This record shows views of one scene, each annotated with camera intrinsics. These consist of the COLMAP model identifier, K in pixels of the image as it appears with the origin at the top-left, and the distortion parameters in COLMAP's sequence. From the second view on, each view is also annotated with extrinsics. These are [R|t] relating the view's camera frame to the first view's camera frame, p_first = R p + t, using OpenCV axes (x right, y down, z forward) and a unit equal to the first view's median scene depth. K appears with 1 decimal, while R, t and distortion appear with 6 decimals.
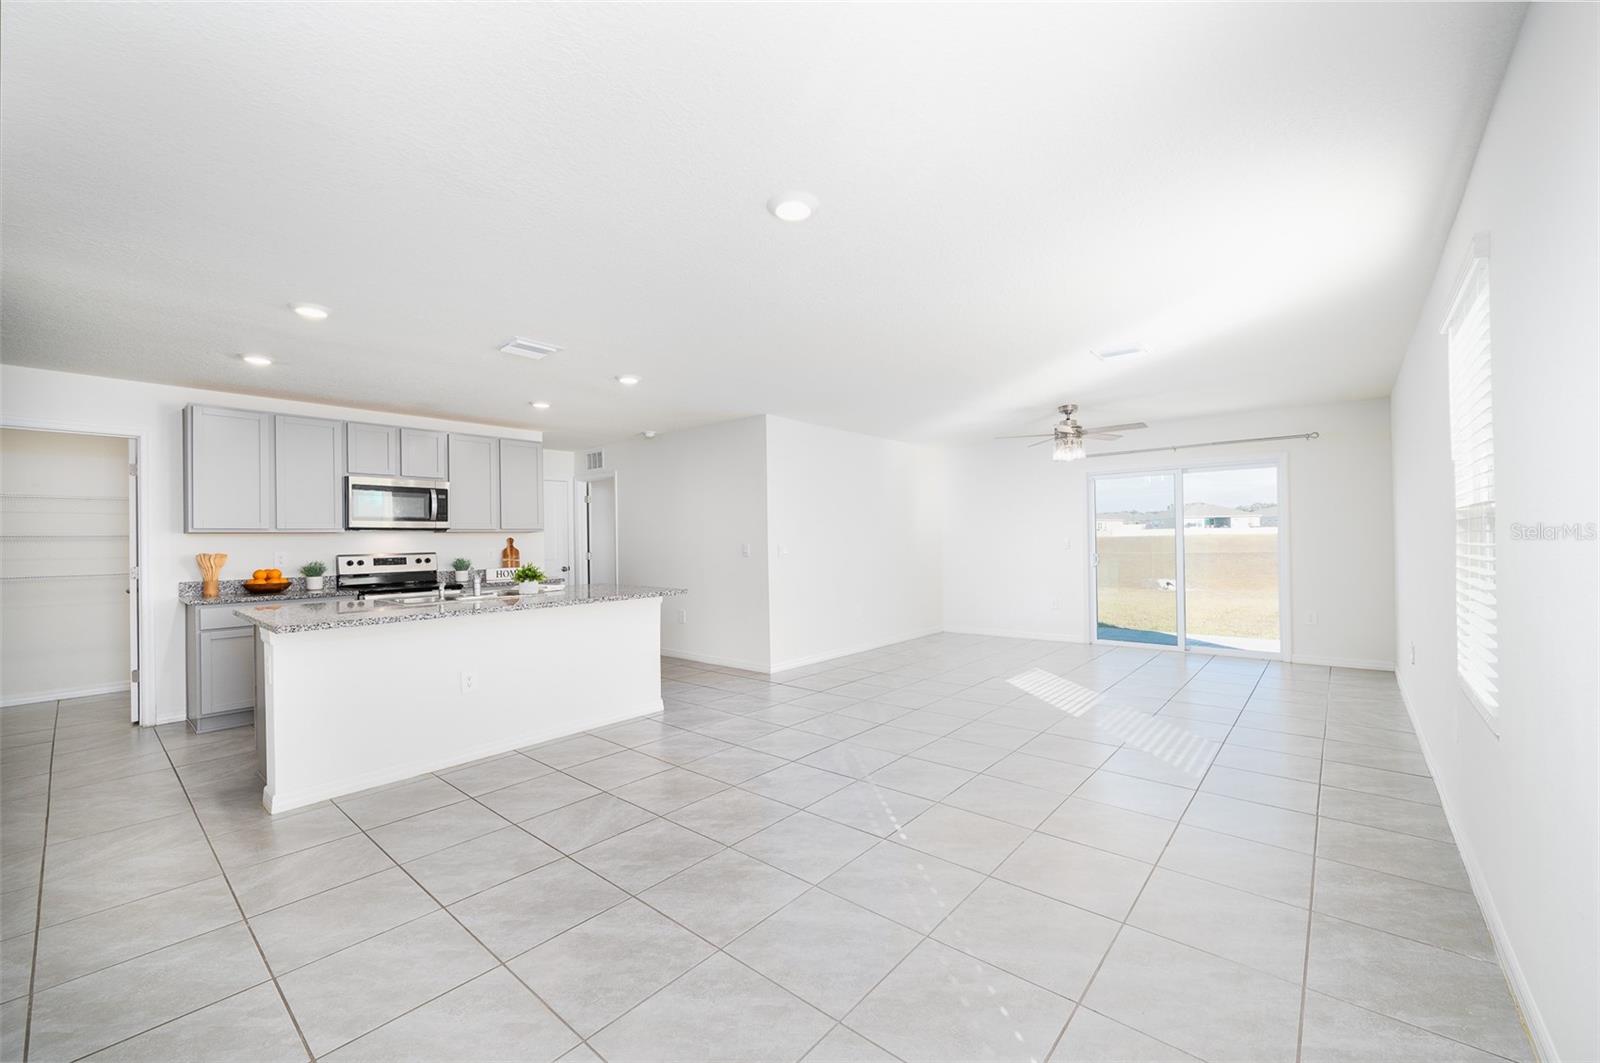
lens RADIAL K [[633.5, 0, 802.3], [0, 633.5, 537.9], [0, 0, 1]] dist [-0.000263, -0.000136]
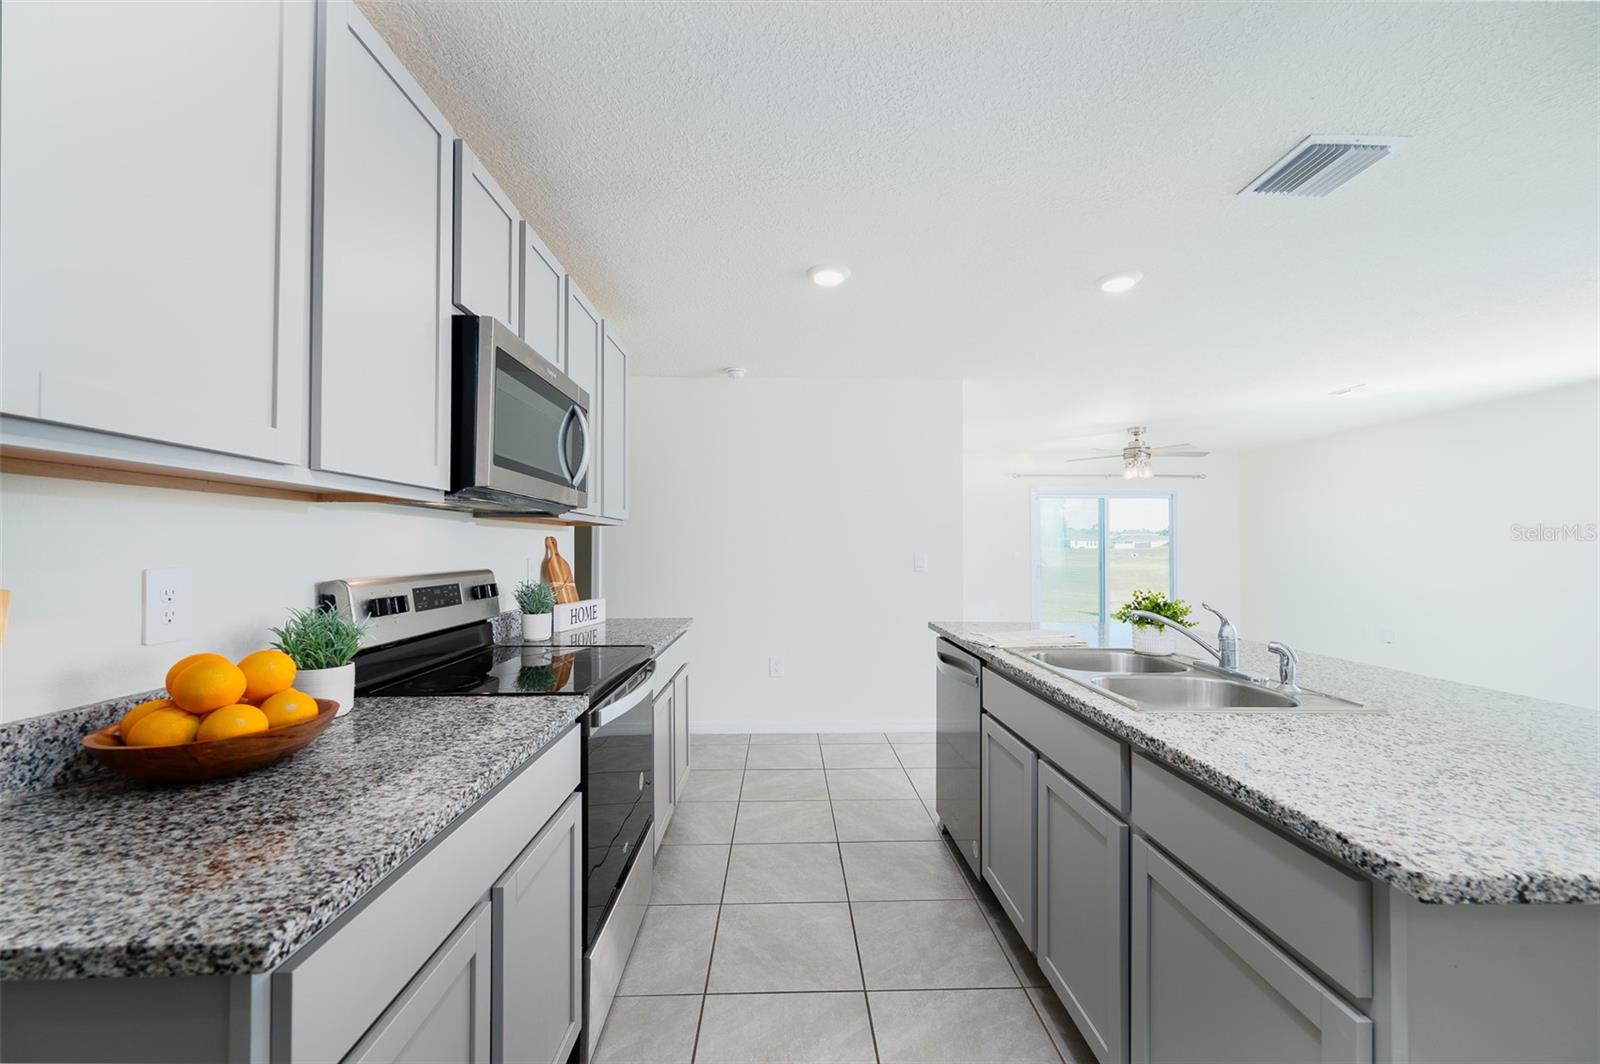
lens RADIAL K [[627.9, 0, 798.9], [0, 627.9, 539.7], [0, 0, 1]] dist [0.001494, 0.000188]
pose [[0.736992, 0.024024, 0.675475, -0.722236], [-0.012192, 0.999678, -0.022253, 0.011375], [-0.675792, 0.008165, 0.737047, 0.609775]]
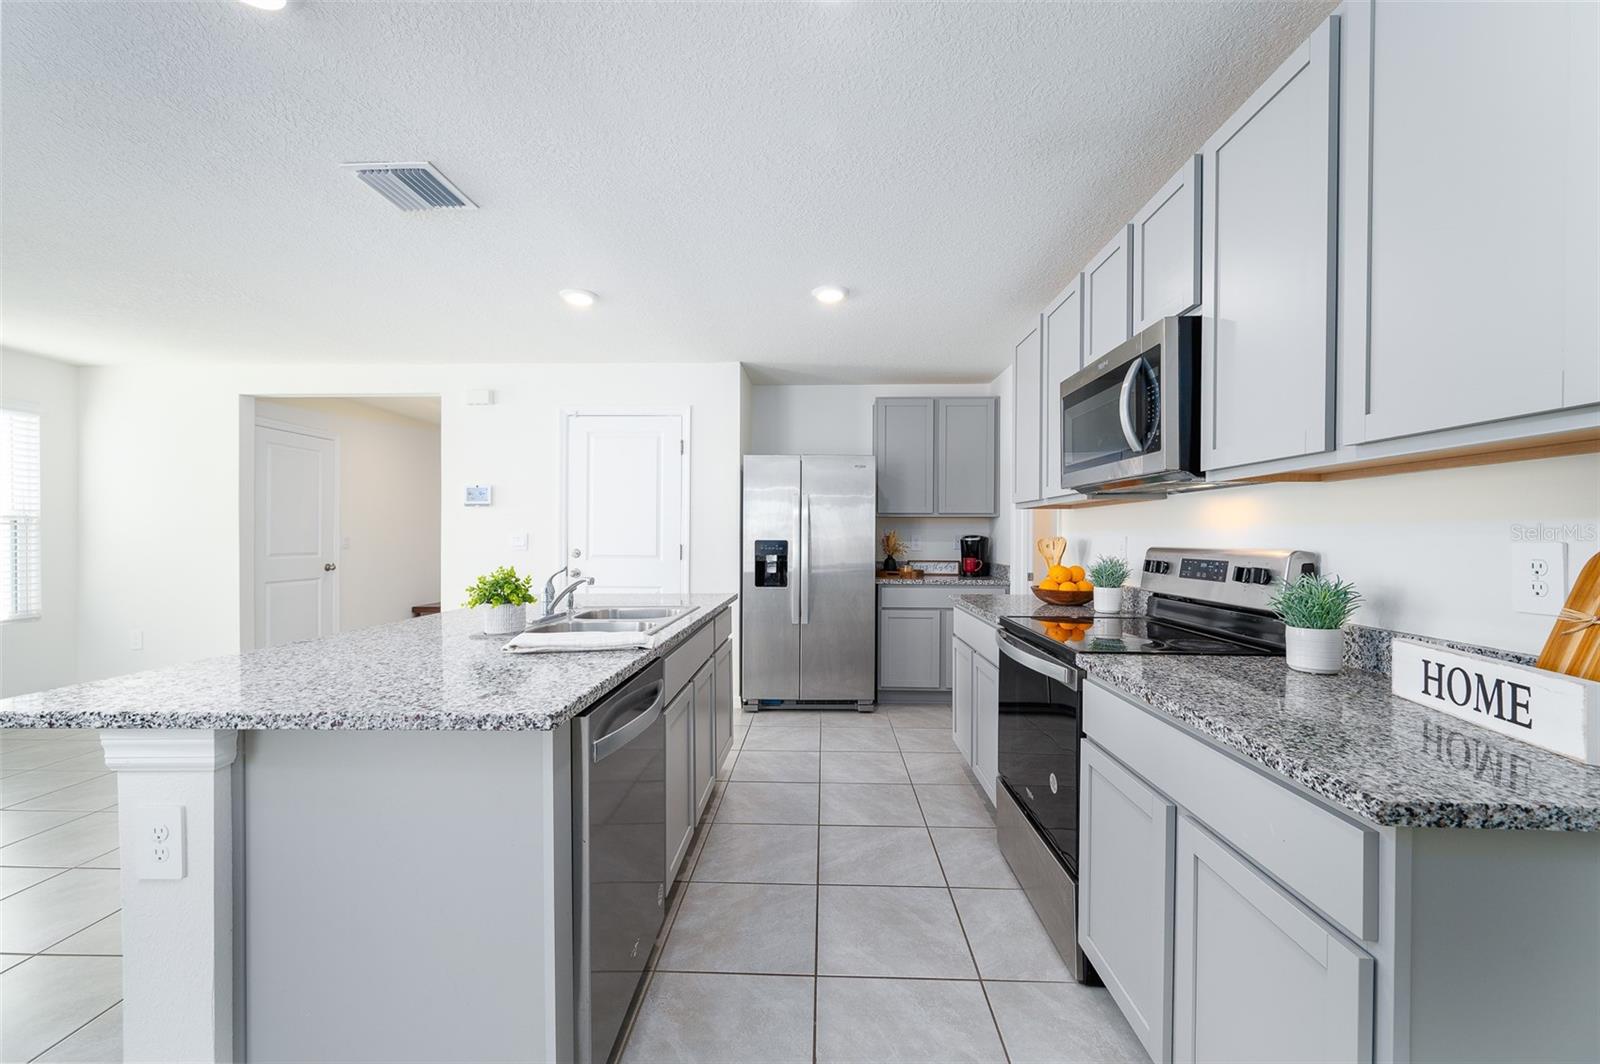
lens RADIAL K [[625.6, 0, 804.5], [0, 625.6, 536.5], [0, 0, 1]] dist [0.000220, 0.000057]
pose [[-0.776373, 0.013797, -0.630123, -0.231577], [0.009900, 0.999904, 0.009697, 0.011318], [0.630197, 0.001290, -0.776435, 1.116421]]
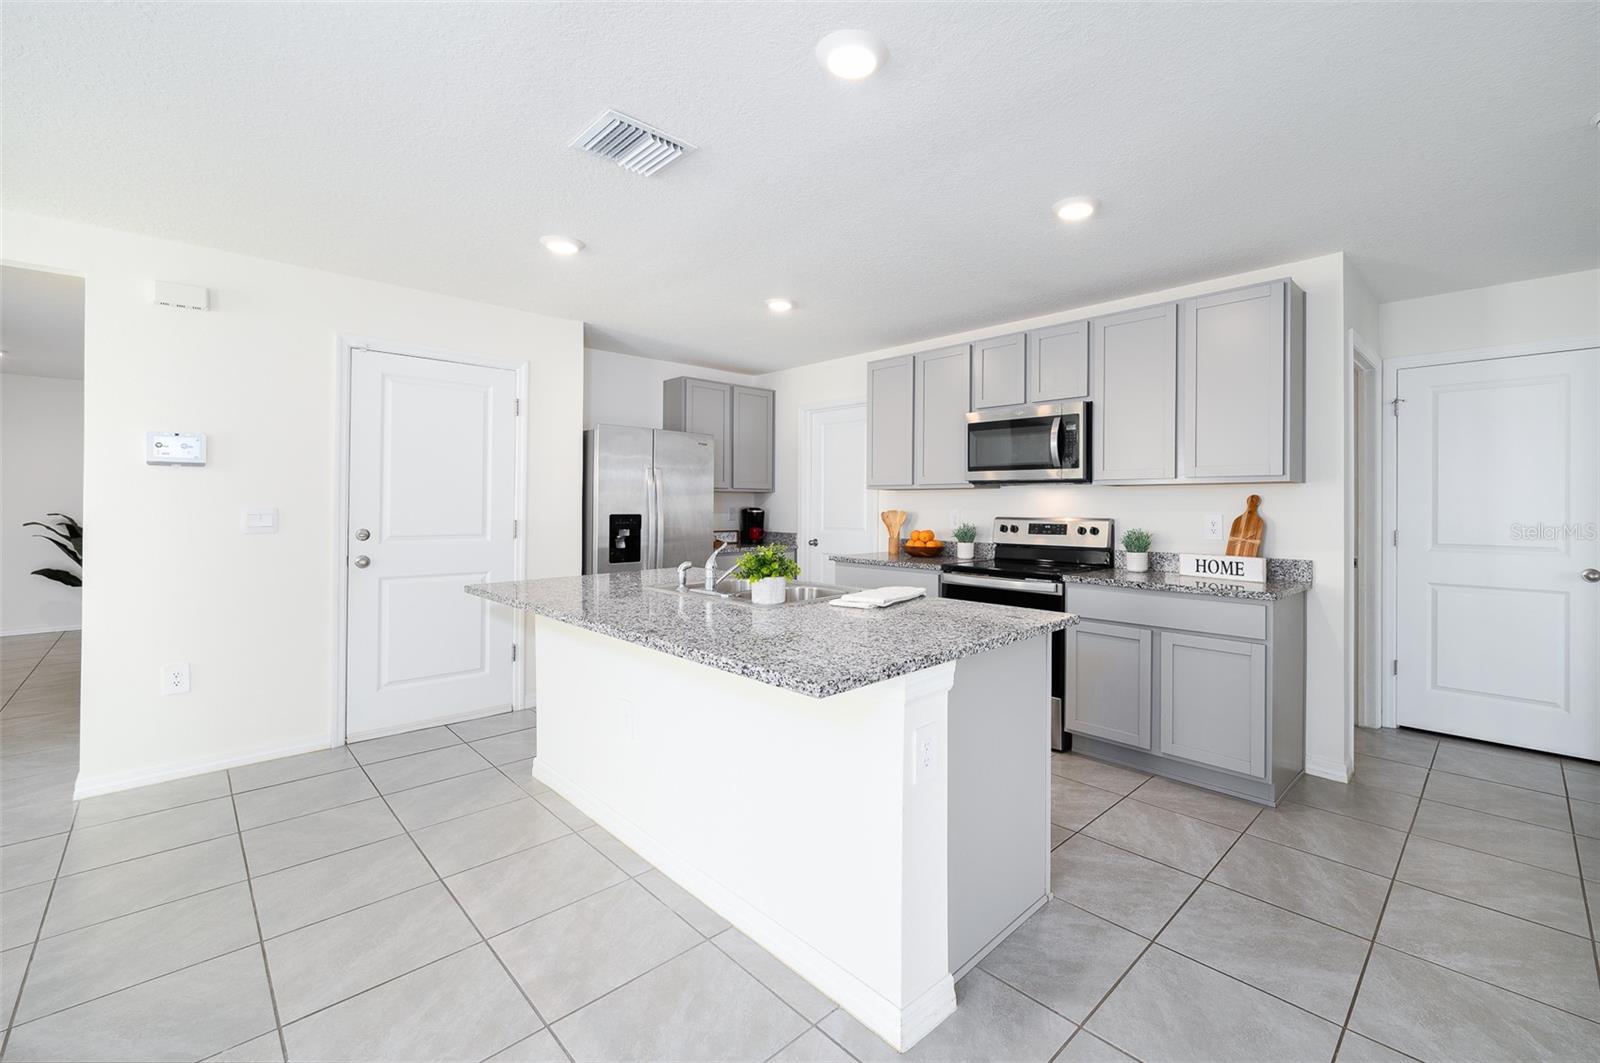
lens RADIAL K [[669.3, 0, 847.5], [0, 669.3, 503.7], [0, 0, 1]] dist [0.000861, -0.000033]
pose [[-0.069055, 0.013352, -0.997524, 0.087681], [-0.000582, 0.999910, 0.013424, -0.000230], [0.997613, 0.001507, -0.069041, 0.817424]]
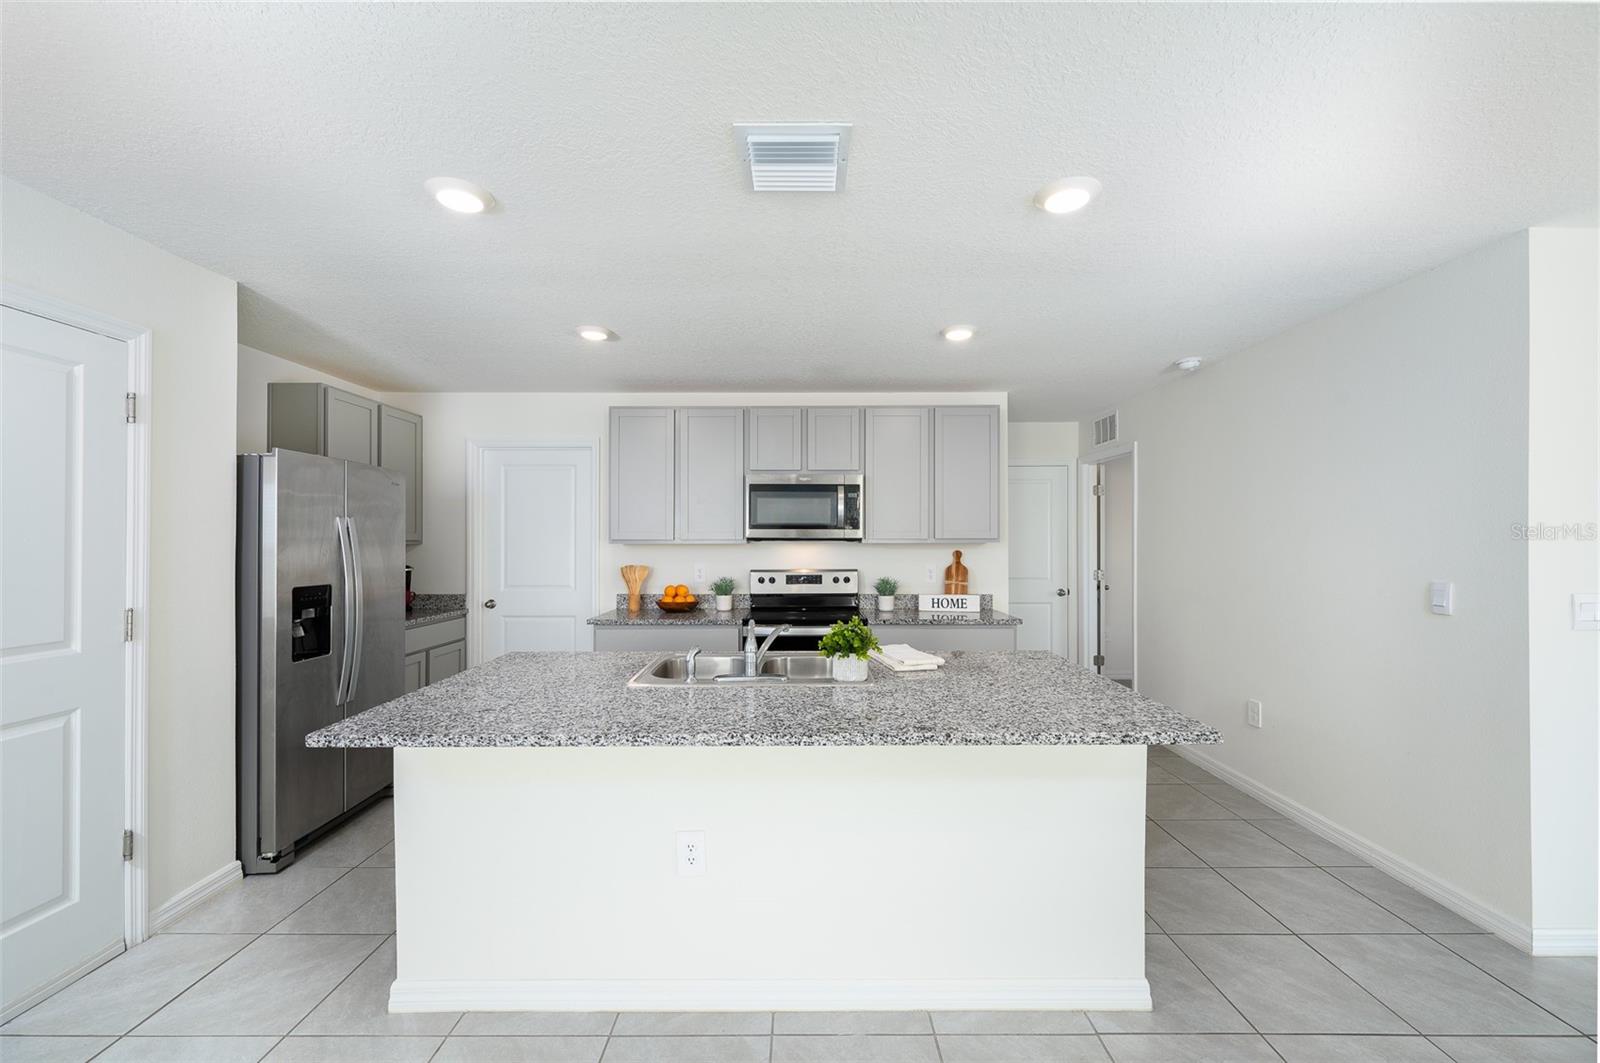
lens RADIAL K [[632.0, 0, 798.0], [0, 632.0, 542.7], [0, 0, 1]] dist [-0.000949, -0.000245]
pose [[0.651307, 0.015444, -0.758657, -0.055257], [-0.005589, 0.999863, 0.015556, -0.020882], [0.758794, -0.005892, 0.651304, 0.470102]]
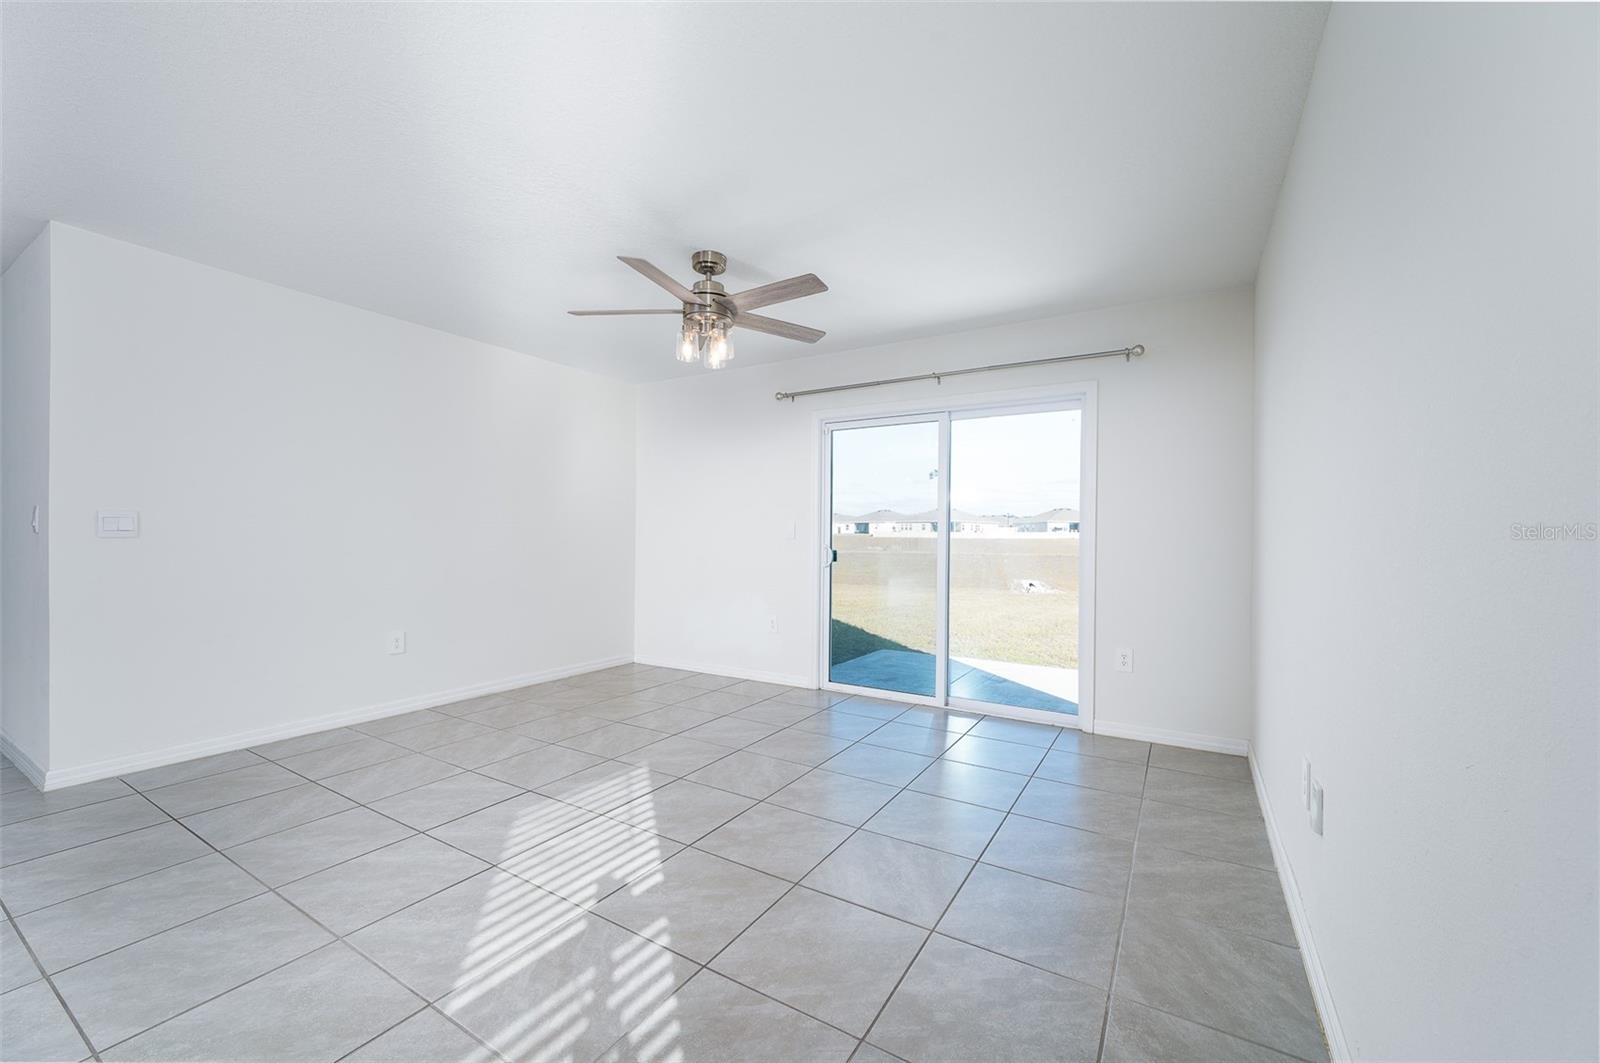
lens RADIAL K [[625.6, 0, 804.5], [0, 625.6, 536.0], [0, 0, 1]] dist [0.000220, 0.000057]
pose [[0.986766, 0.022811, 0.160539, 0.426806], [-0.023082, 0.999734, -0.000174, 0.018883], [-0.160501, -0.003534, 0.987029, 0.489399]]
